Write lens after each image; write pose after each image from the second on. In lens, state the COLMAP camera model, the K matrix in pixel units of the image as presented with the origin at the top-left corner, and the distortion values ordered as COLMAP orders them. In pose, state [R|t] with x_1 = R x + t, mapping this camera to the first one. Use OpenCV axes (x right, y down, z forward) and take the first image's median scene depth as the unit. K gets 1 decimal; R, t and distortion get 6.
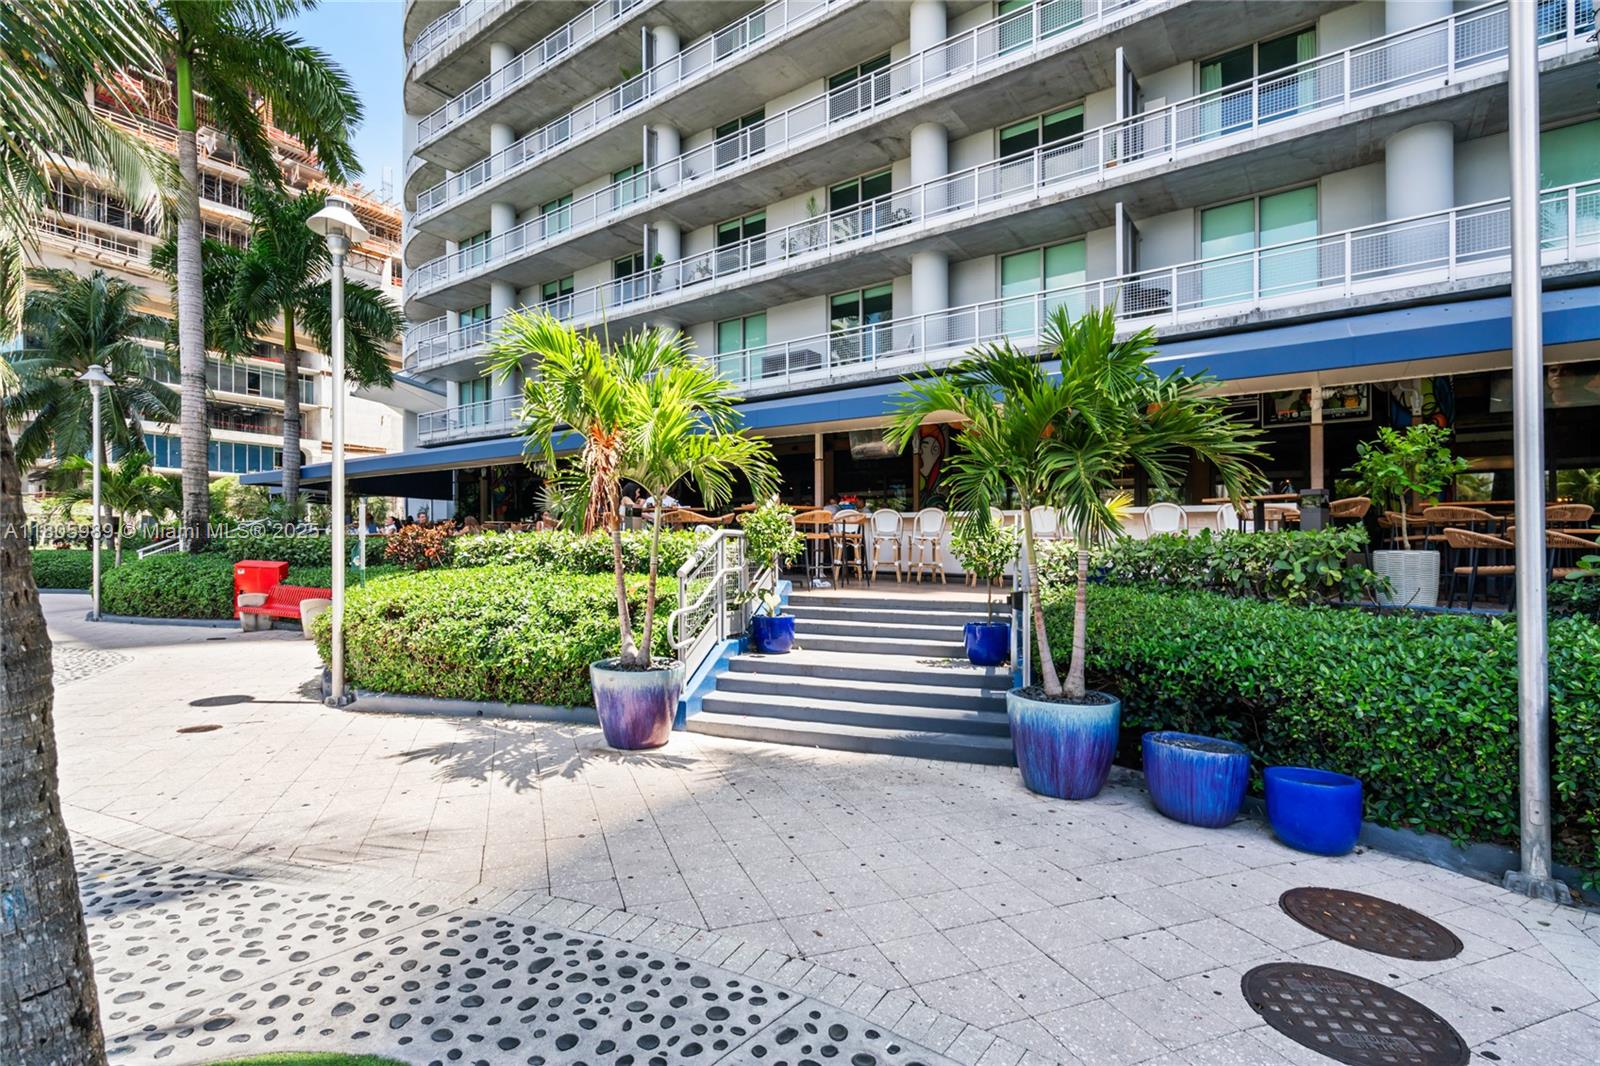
lens RADIAL K [[727.0, 0, 781.5], [0, 727.0, 554.8], [0, 0, 1]] dist [-0.008937, 0.003723]
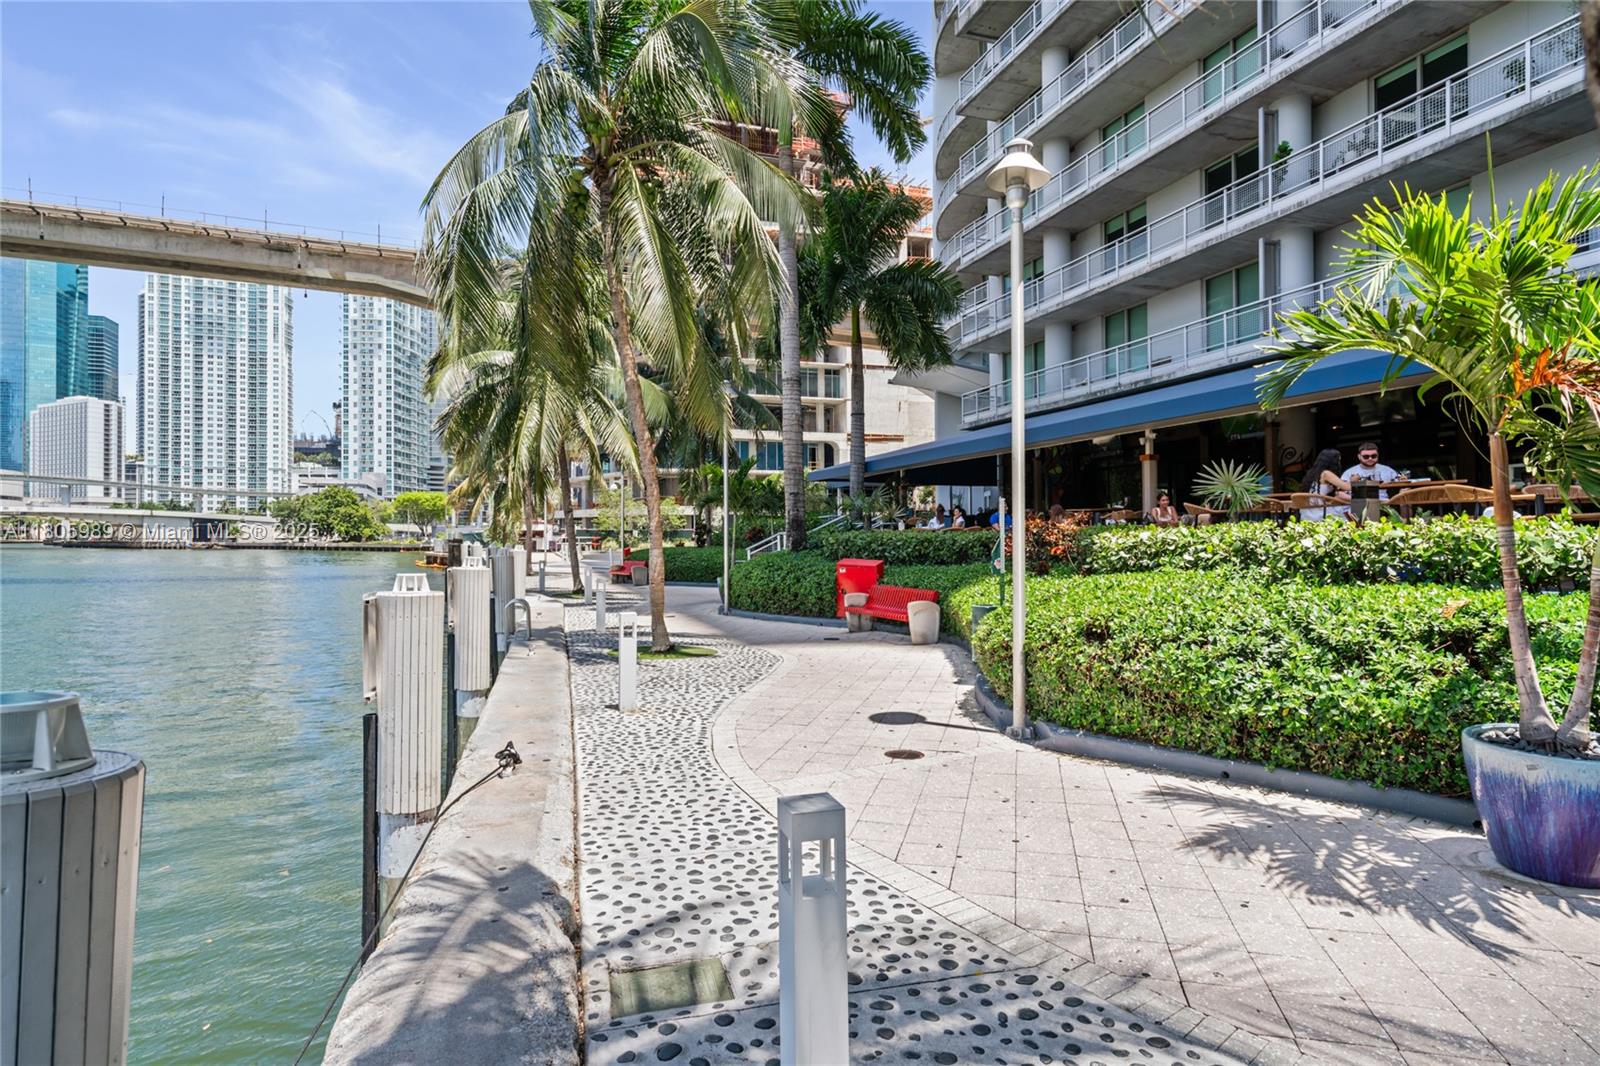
lens RADIAL K [[830.9, 0, 801.9], [0, 830.9, 528.4], [0, 0, 1]] dist [-0.004014, 0.002459]
pose [[0.826916, -0.024157, -0.561806, -0.154978], [0.015642, 0.999678, -0.019962, -0.012491], [0.562107, 0.007719, 0.827028, 0.028850]]
